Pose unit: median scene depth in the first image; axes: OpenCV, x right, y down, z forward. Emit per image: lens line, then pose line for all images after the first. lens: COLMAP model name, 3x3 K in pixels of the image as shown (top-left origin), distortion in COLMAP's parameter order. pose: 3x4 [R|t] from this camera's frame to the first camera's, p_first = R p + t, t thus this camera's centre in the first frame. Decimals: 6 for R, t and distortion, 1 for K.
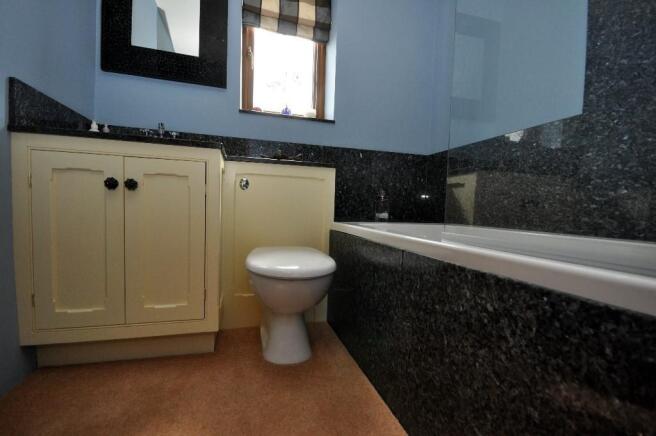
lens RADIAL K [[287.1, 0, 326.2], [0, 287.1, 224.0], [0, 0, 1]] dist [0.018649, -0.014137]
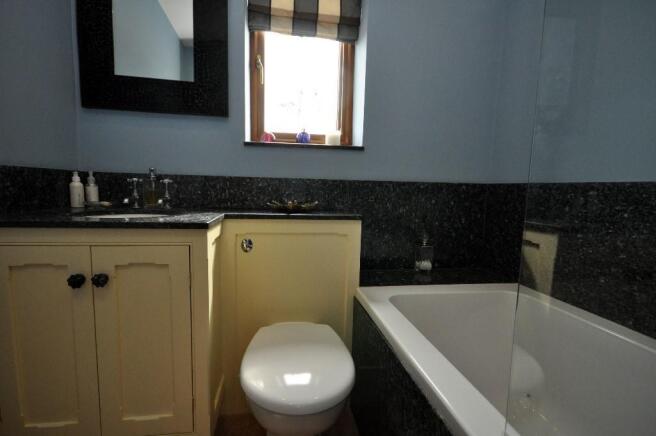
lens RADIAL K [[314.3, 0, 328.0], [0, 314.3, 218.0], [0, 0, 1]] dist [0.023407, -0.015137]
pose [[0.992126, 0.007787, -0.124998, 0.041698], [-0.000419, 0.998266, 0.058859, -0.214953], [0.125240, -0.058343, 0.990410, 0.122431]]
